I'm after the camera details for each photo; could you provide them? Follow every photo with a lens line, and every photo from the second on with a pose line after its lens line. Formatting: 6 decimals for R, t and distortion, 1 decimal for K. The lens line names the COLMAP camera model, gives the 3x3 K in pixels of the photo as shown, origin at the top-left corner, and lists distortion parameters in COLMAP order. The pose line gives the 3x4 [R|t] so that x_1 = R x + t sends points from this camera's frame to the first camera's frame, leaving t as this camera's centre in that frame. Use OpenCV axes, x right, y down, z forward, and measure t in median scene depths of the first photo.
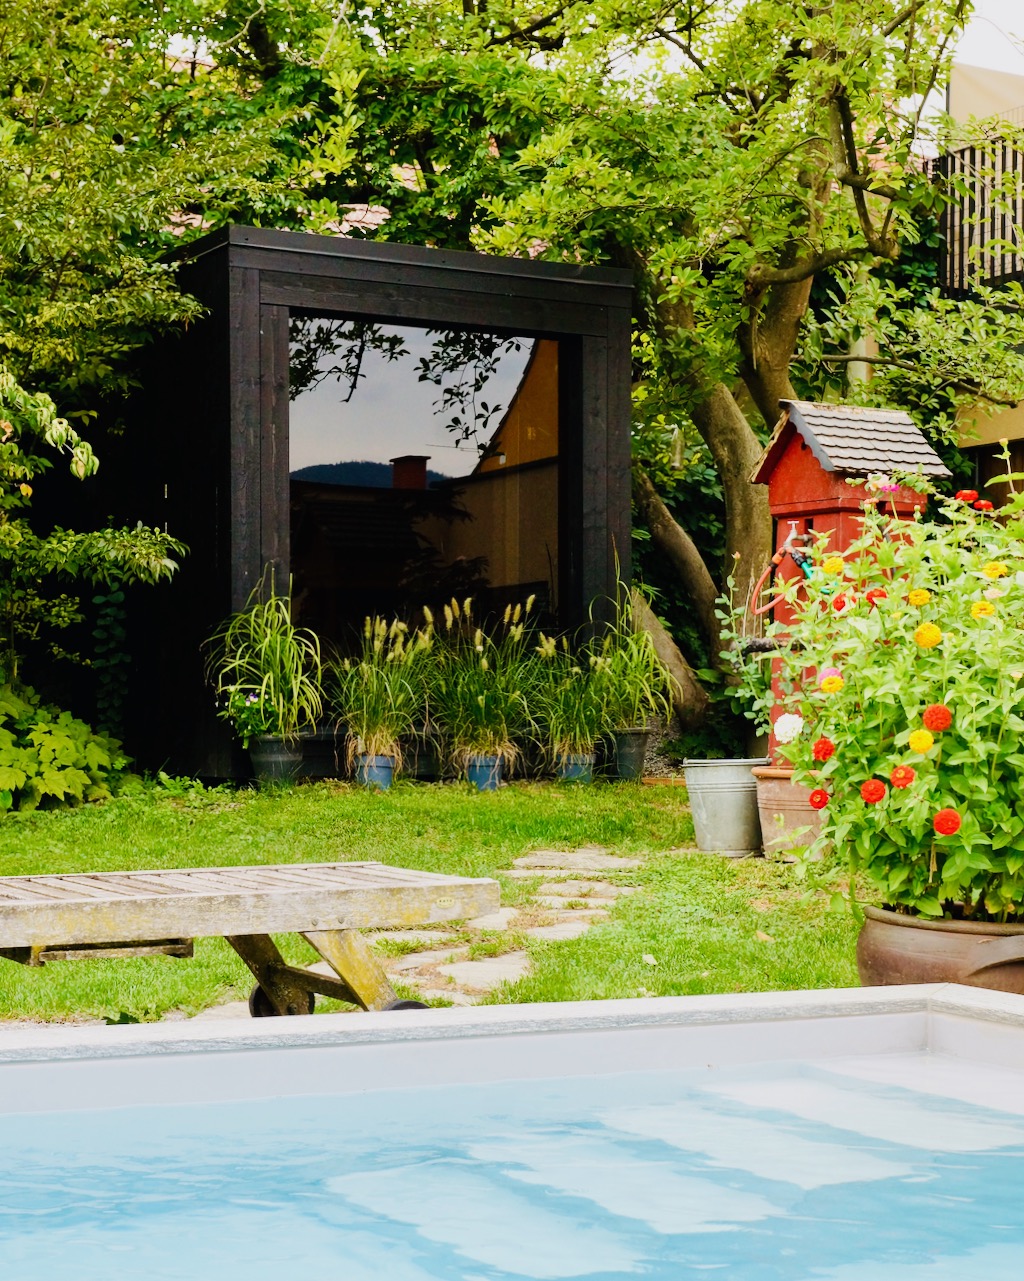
lens RADIAL K [[2065.9, 0, 512.0], [0, 2065.9, 640.5], [0, 0, 1]] dist [-0.148046, 0.021988]
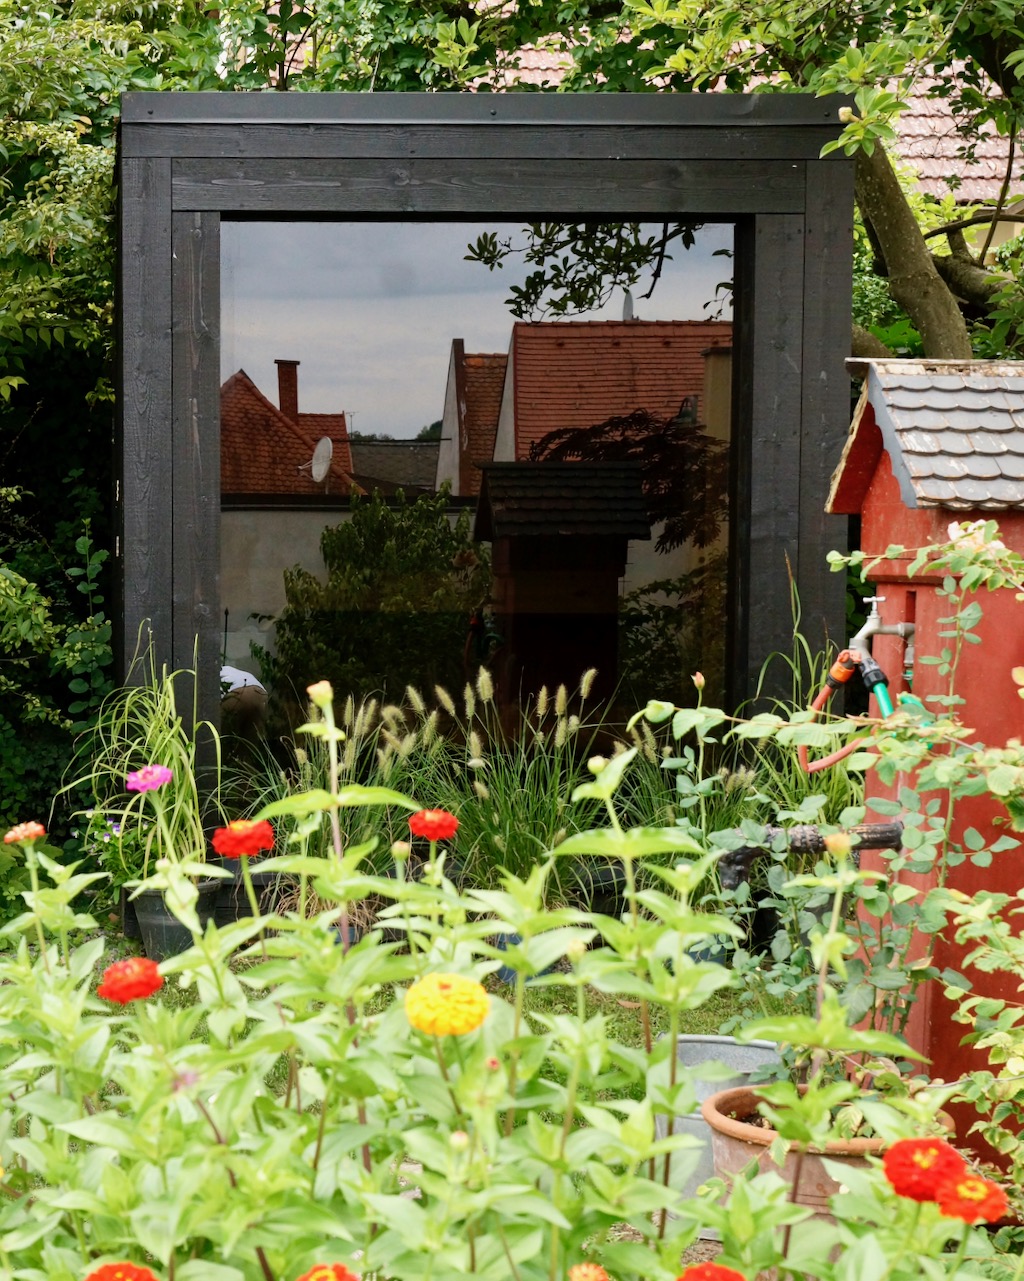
lens RADIAL K [[2065.9, 0, 512.0], [0, 2065.9, 640.5], [0, 0, 1]] dist [-0.148046, 0.021988]
pose [[0.876540, 0.040744, -0.479601, 0.278884], [0.008453, 0.994954, 0.099973, -0.091188], [0.481255, -0.091684, 0.871773, 0.471698]]
